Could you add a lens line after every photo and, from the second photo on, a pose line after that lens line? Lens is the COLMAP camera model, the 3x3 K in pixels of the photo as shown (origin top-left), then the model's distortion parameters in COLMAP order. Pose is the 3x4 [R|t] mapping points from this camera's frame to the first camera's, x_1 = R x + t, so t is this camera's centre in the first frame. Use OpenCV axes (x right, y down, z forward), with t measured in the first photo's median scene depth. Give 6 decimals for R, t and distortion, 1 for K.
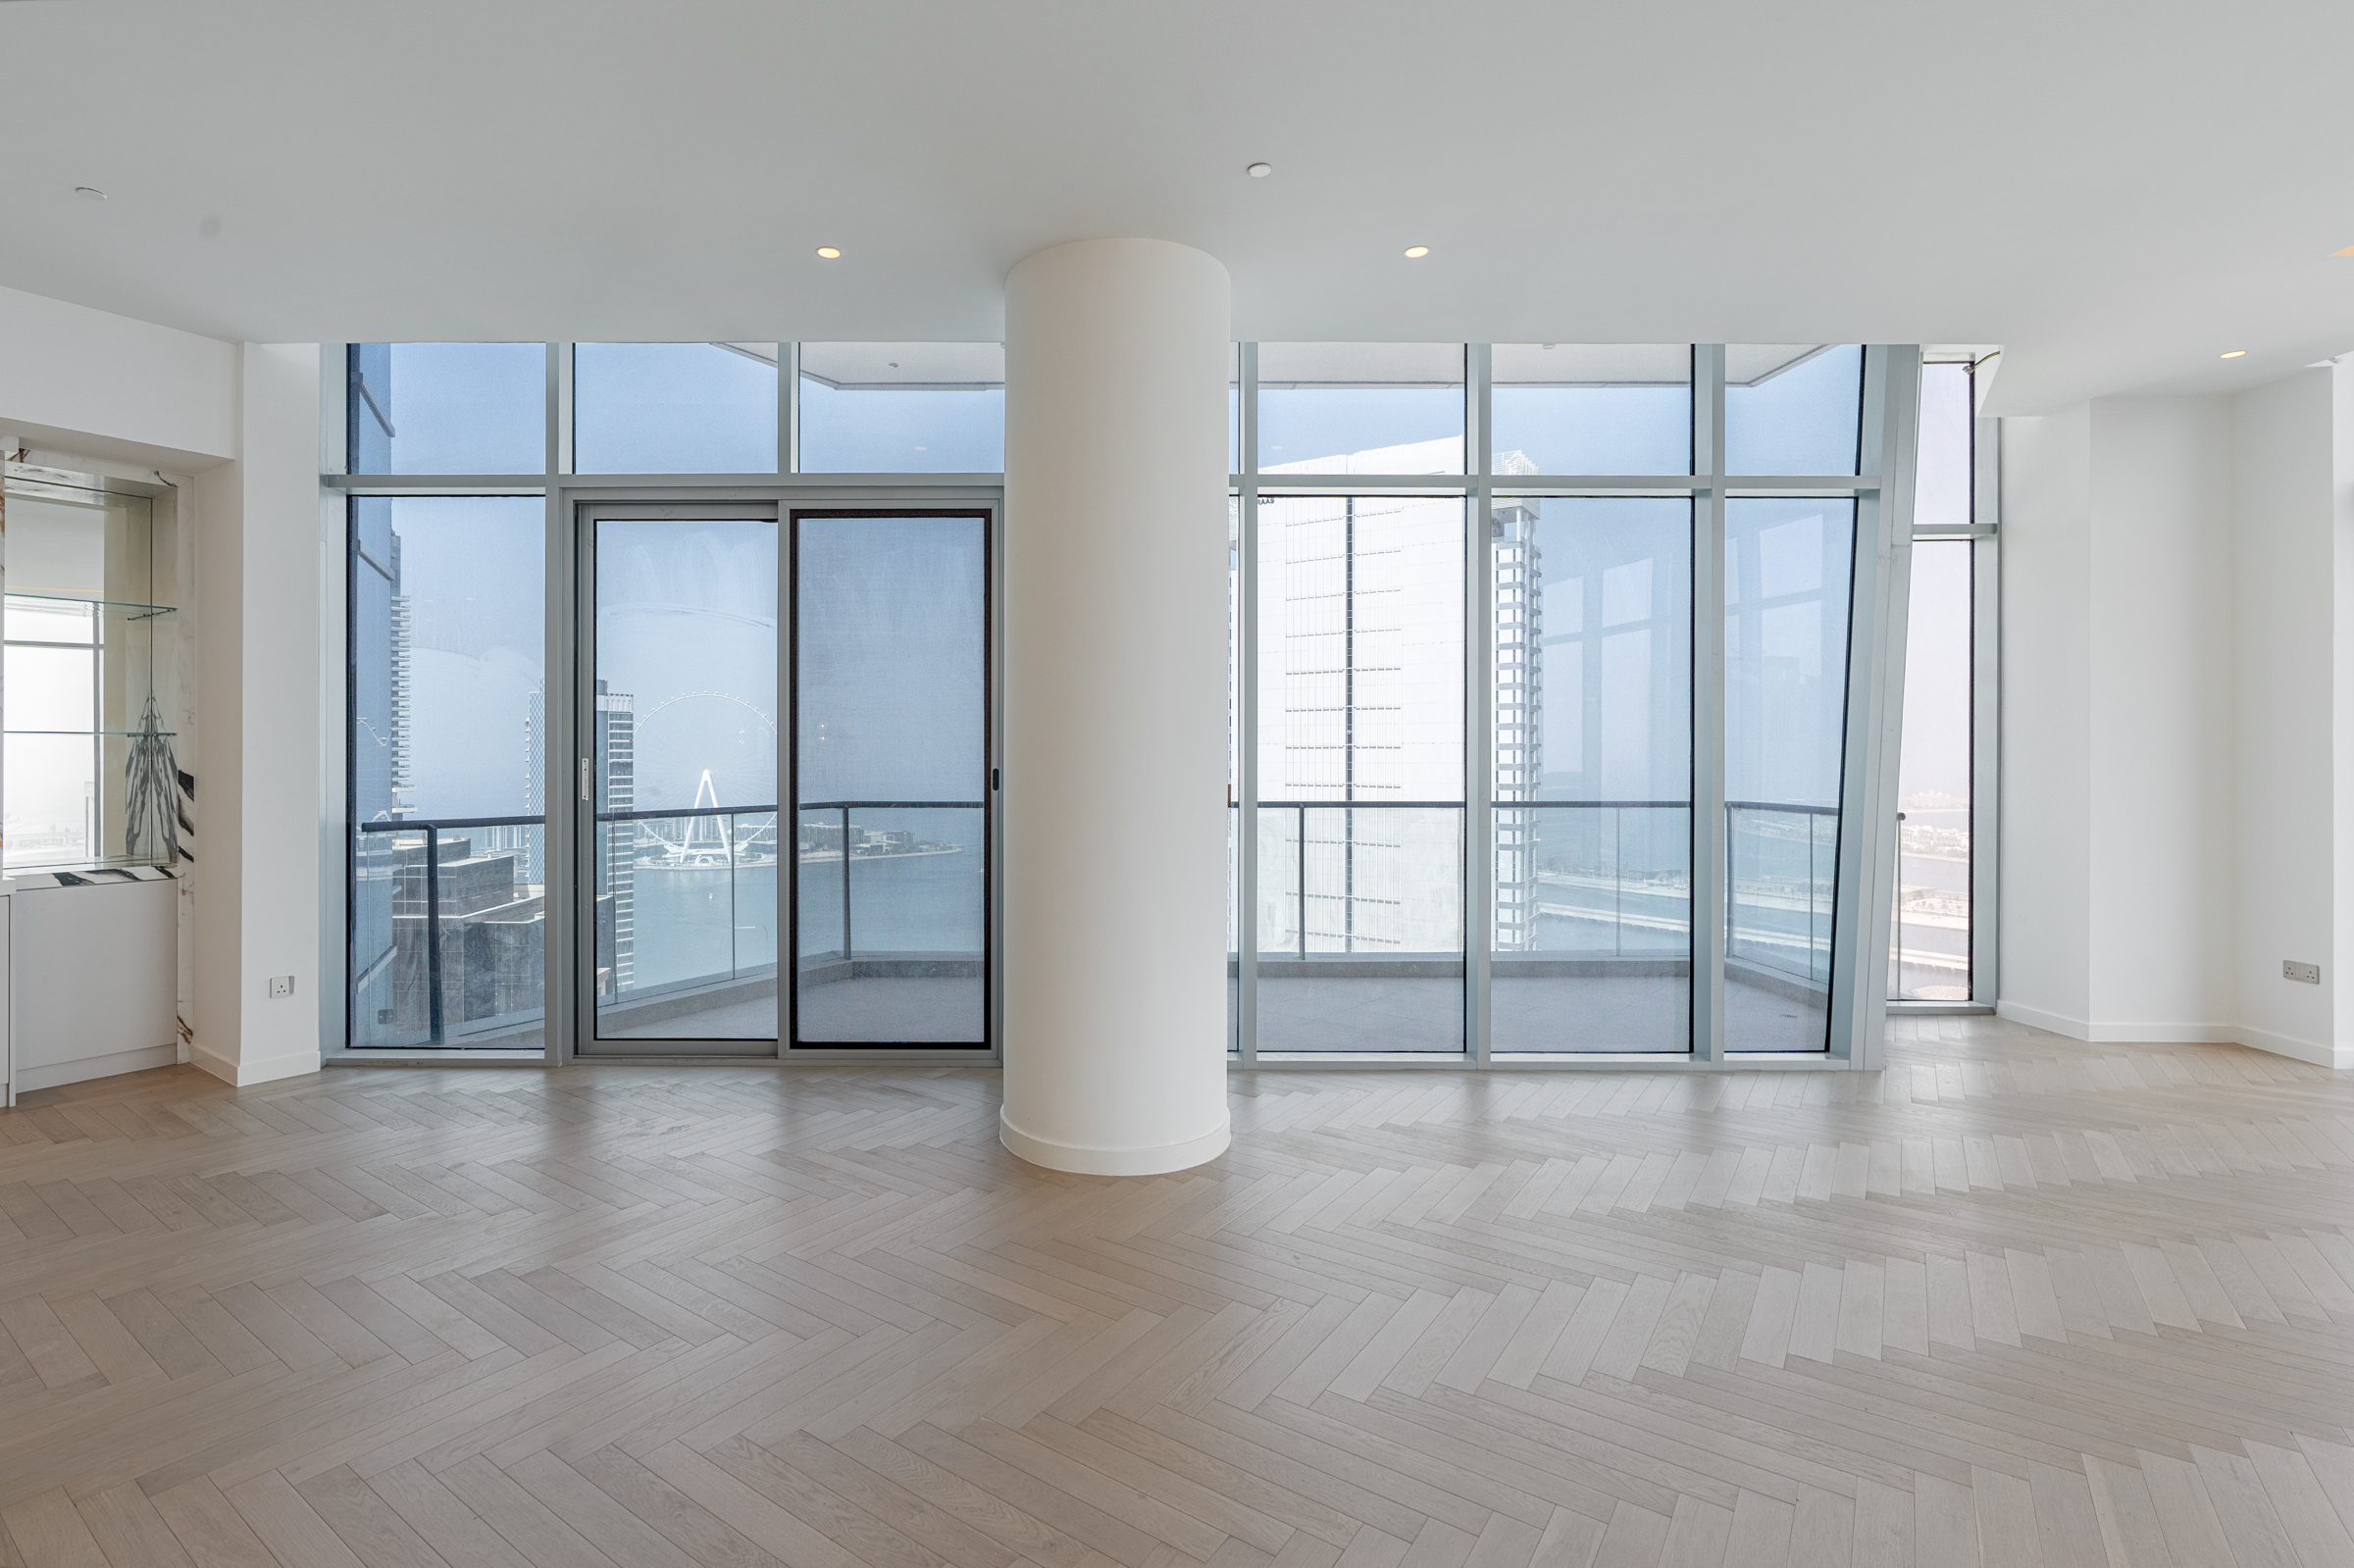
lens RADIAL K [[1089.9, 0, 1088.2], [0, 1089.9, 751.2], [0, 0, 1]] dist [-0.003569, -0.000407]
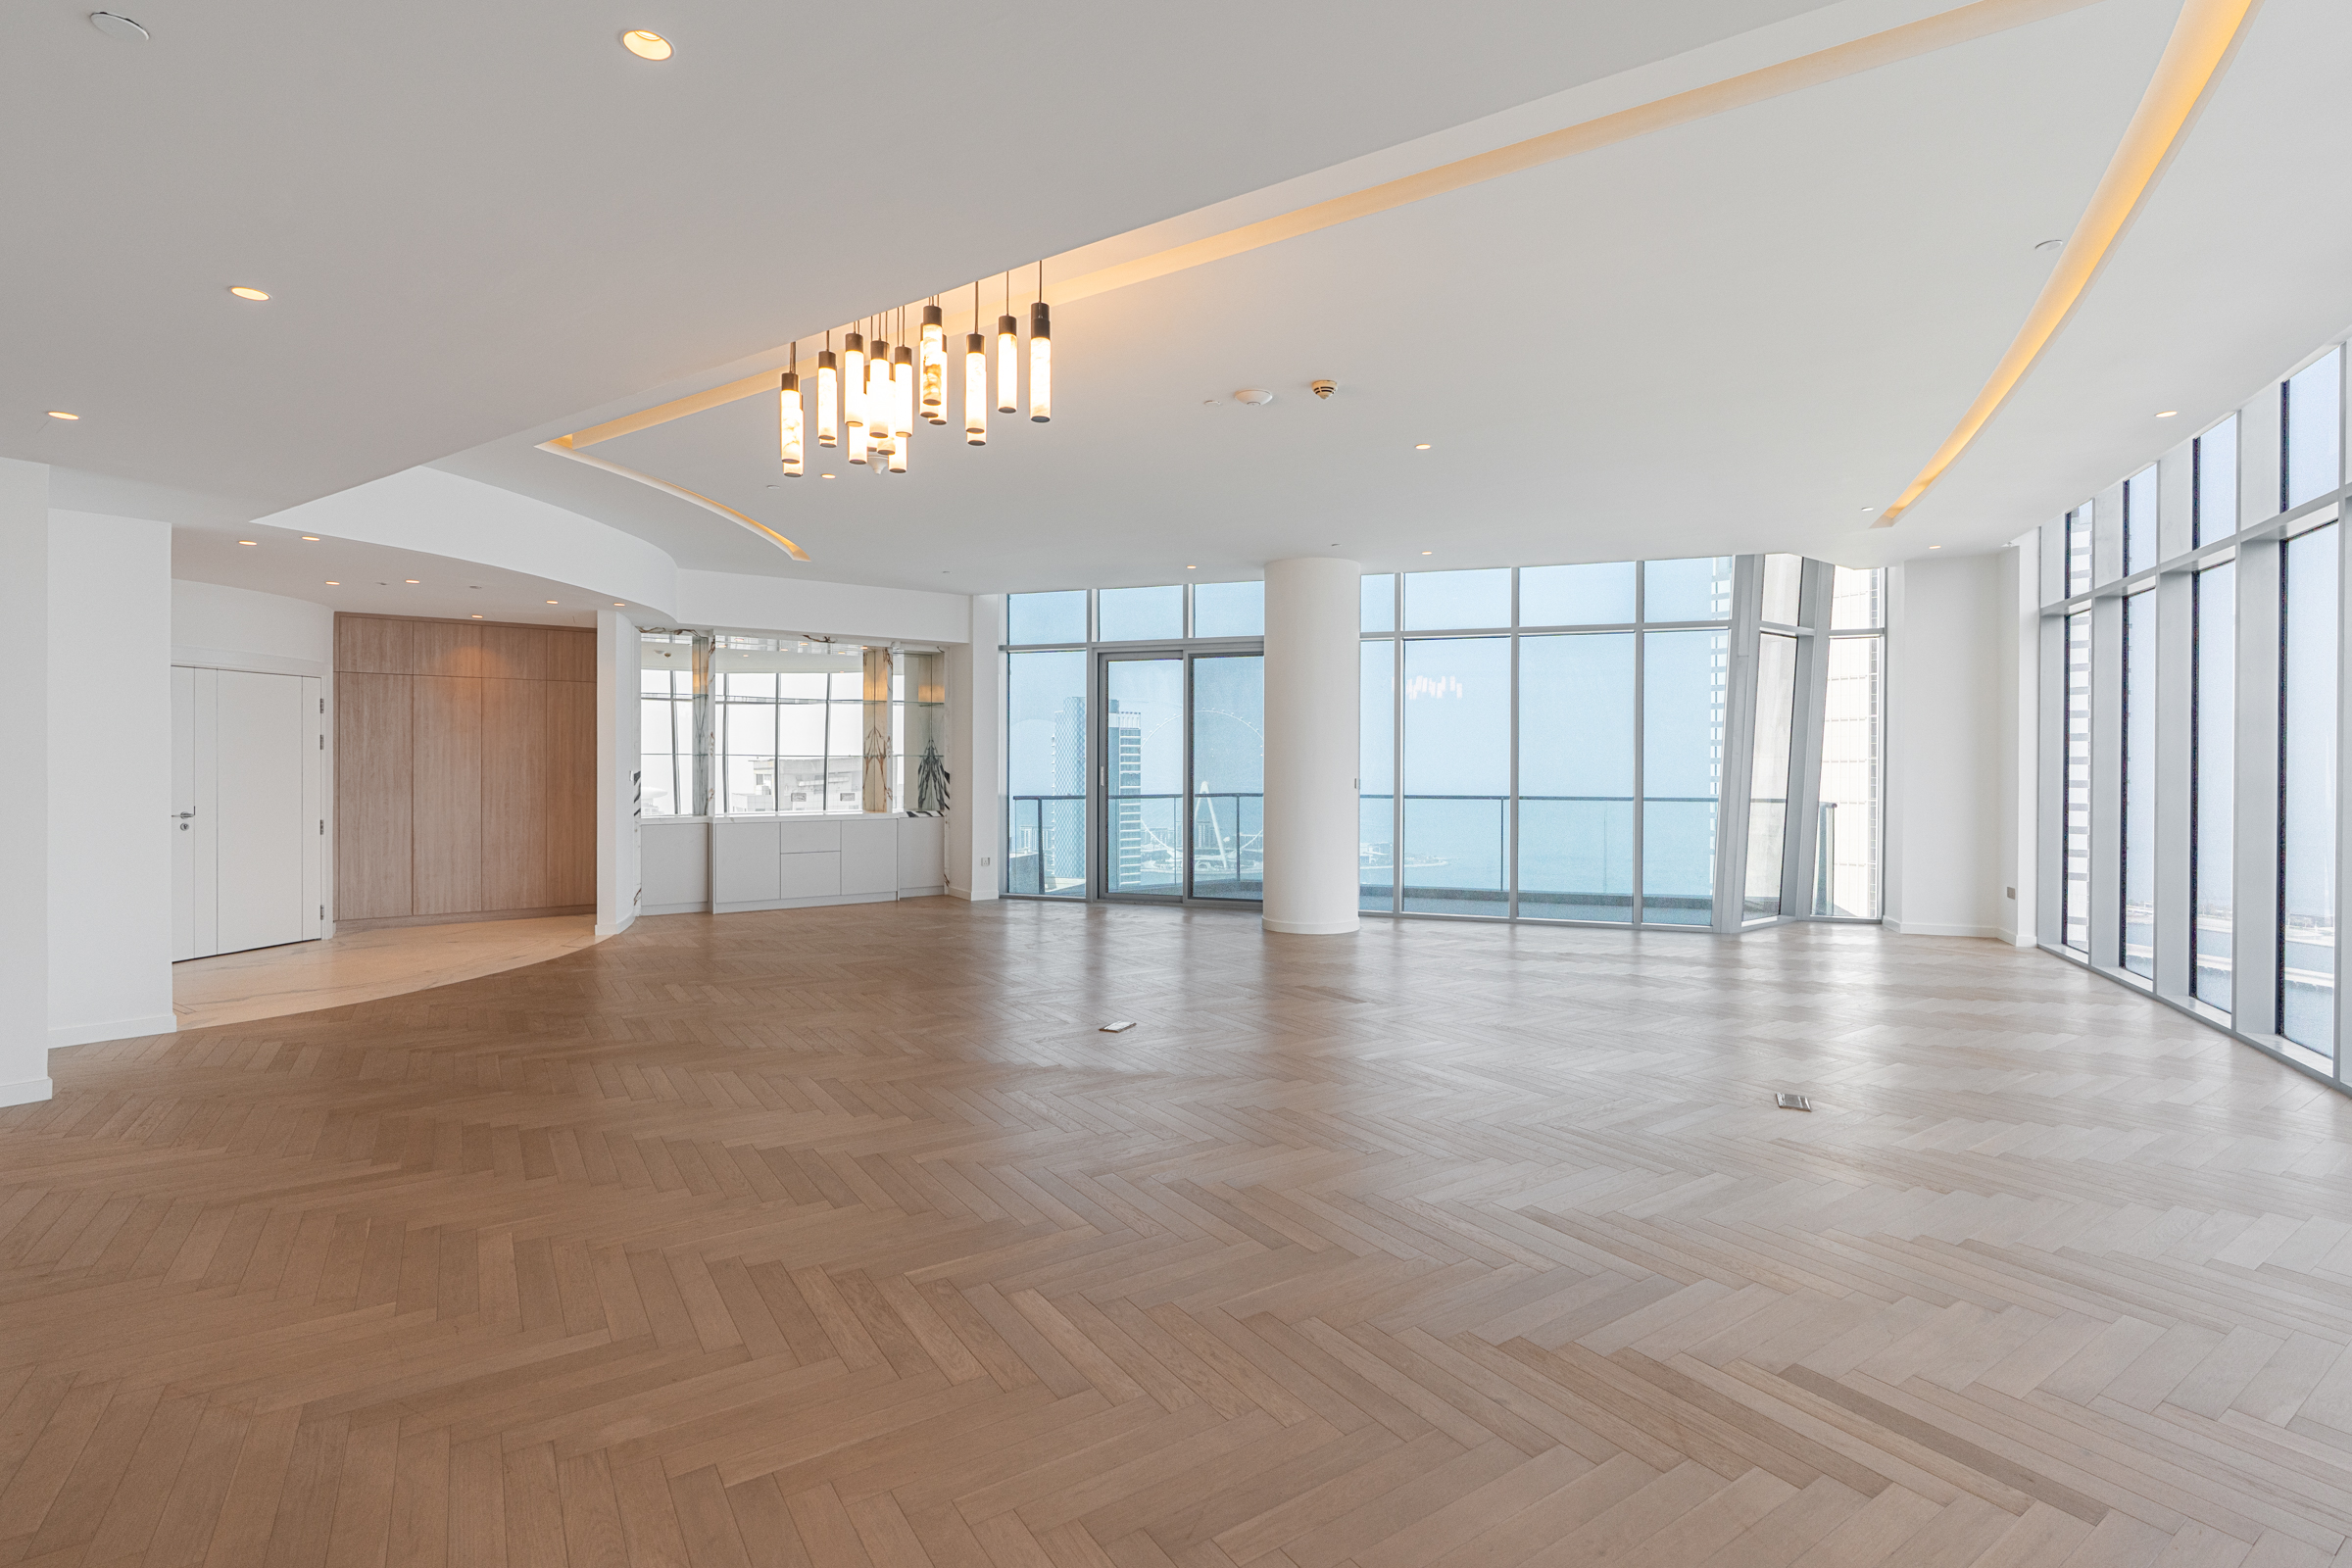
lens RADIAL K [[1099.2, 0, 1180.3], [0, 1099.2, 765.2], [0, 0, 1]] dist [-0.003078, -0.000612]
pose [[0.946585, 0.003118, -0.322439, 0.423871], [-0.001398, 0.999984, 0.005566, -0.009788], [0.322451, -0.004818, 0.946574, -1.100965]]
